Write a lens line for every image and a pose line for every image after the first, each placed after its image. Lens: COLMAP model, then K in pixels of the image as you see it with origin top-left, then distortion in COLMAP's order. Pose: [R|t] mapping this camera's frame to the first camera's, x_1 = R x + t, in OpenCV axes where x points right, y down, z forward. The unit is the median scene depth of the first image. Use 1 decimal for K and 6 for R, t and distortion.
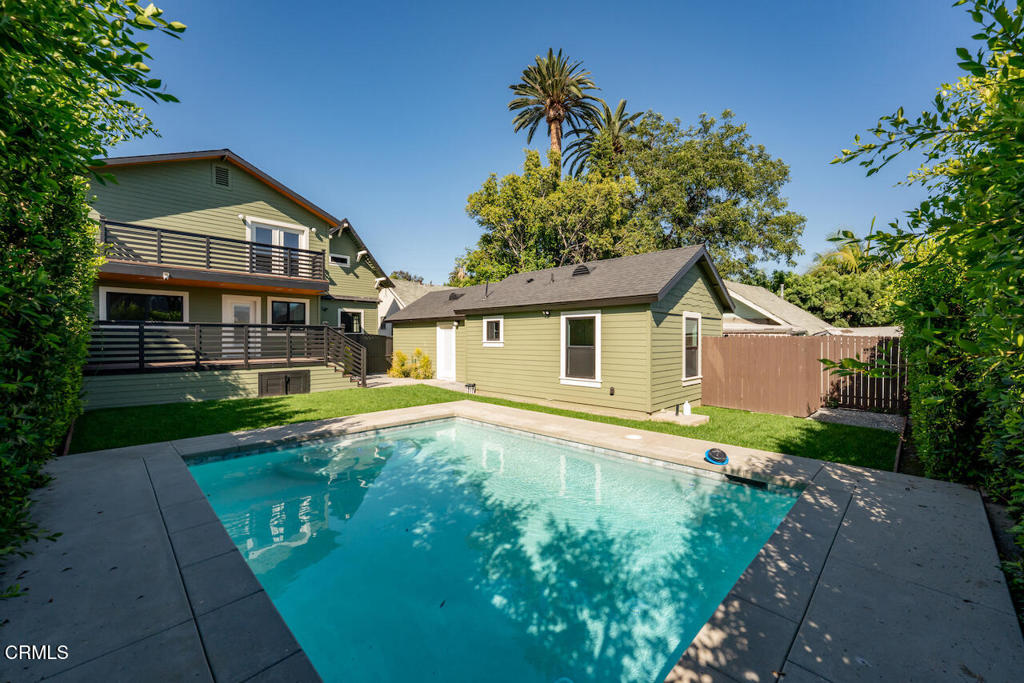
lens RADIAL K [[404.5, 0, 512.0], [0, 404.5, 341.5], [0, 0, 1]] dist [0.000008, -0.000001]
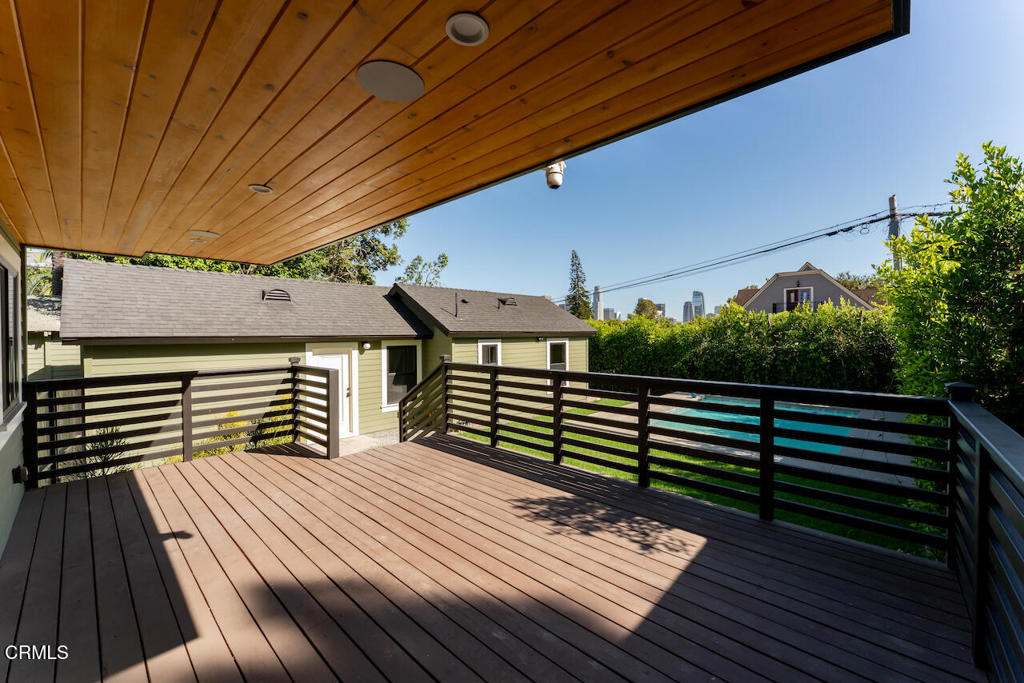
lens RADIAL K [[404.5, 0, 512.0], [0, 404.5, 341.5], [0, 0, 1]] dist [0.000008, -0.000001]
pose [[-0.032041, -0.016279, 0.999354, -0.995745], [0.012715, 0.999780, 0.016694, -0.076414], [-0.999406, 0.013242, -0.031827, 1.029601]]
